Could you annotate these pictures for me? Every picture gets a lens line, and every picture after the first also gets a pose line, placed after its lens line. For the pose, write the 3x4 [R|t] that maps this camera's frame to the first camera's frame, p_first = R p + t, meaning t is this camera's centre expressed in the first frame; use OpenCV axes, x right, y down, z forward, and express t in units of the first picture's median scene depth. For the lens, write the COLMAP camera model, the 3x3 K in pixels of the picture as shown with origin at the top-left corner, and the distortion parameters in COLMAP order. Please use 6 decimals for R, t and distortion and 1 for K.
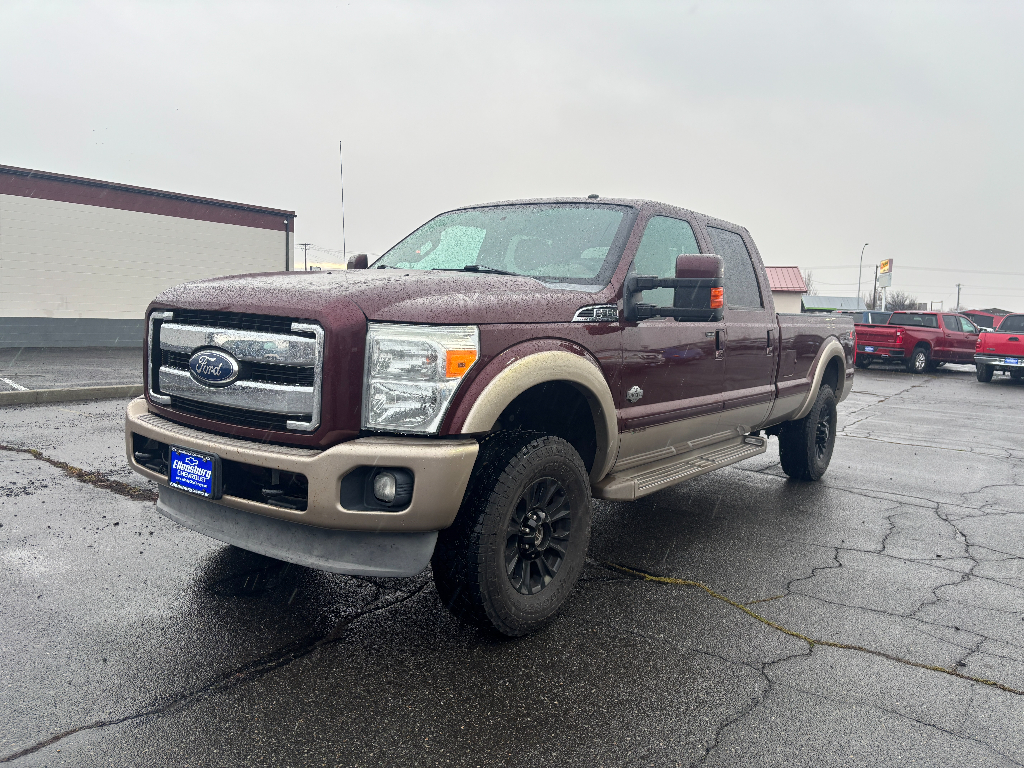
lens RADIAL K [[778.5, 0, 522.1], [0, 778.5, 377.8], [0, 0, 1]] dist [0.052666, -0.062070]
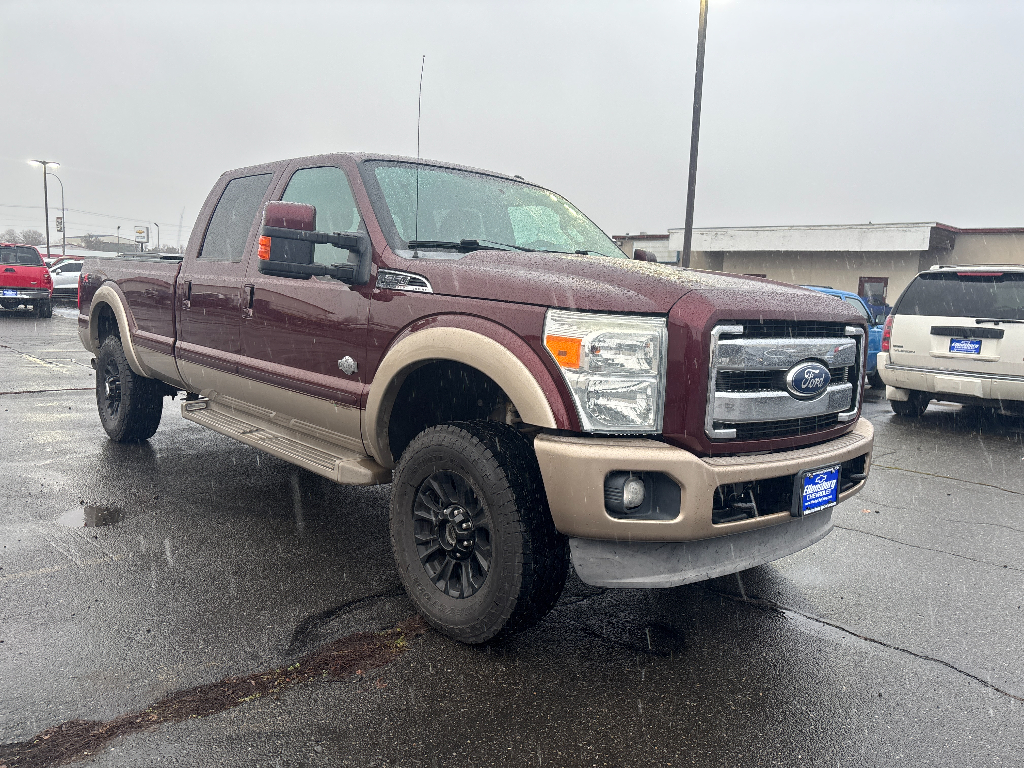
lens RADIAL K [[778.5, 0, 514.7], [0, 778.5, 384.7], [0, 0, 1]] dist [0.052666, -0.062070]
pose [[0.208981, -0.155065, 0.965547, -1.386846], [0.045460, 0.987821, 0.148803, -0.165291], [-0.976862, 0.012797, 0.213485, 1.139719]]
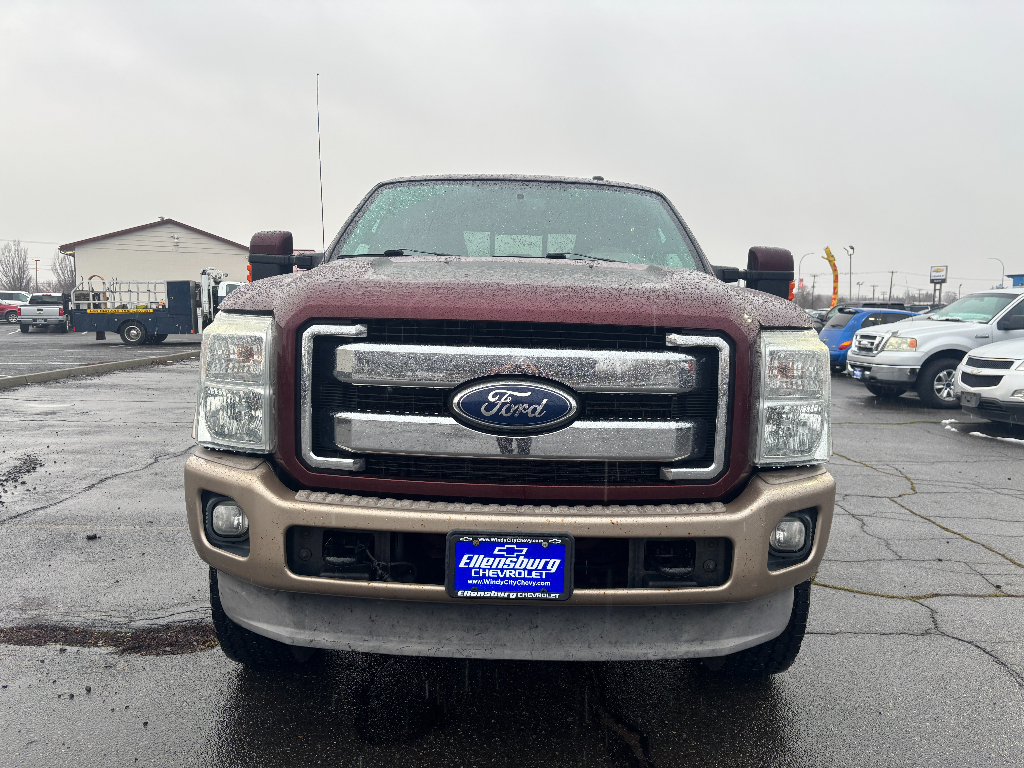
lens RADIAL K [[778.5, 0, 519.1], [0, 778.5, 383.3], [0, 0, 1]] dist [0.052666, -0.062070]
pose [[0.811434, -0.080642, 0.578854, -0.769670], [0.064468, 0.996741, 0.048488, -0.064255], [-0.580878, -0.002027, 0.813988, 0.453832]]
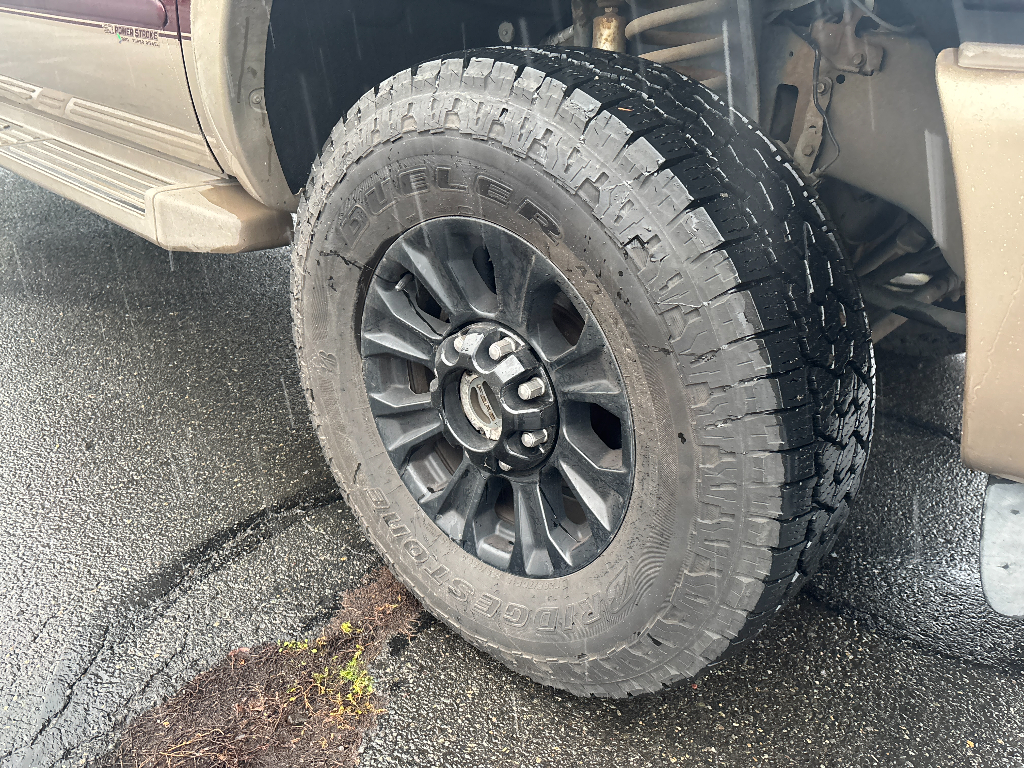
lens RADIAL K [[778.5, 0, 521.7], [0, 778.5, 387.5], [0, 0, 1]] dist [0.052666, -0.062070]
pose [[0.109154, -0.483044, 0.868766, -0.772345], [0.036697, 0.875350, 0.482094, -0.006230], [-0.993347, -0.020741, 0.113274, 1.373827]]
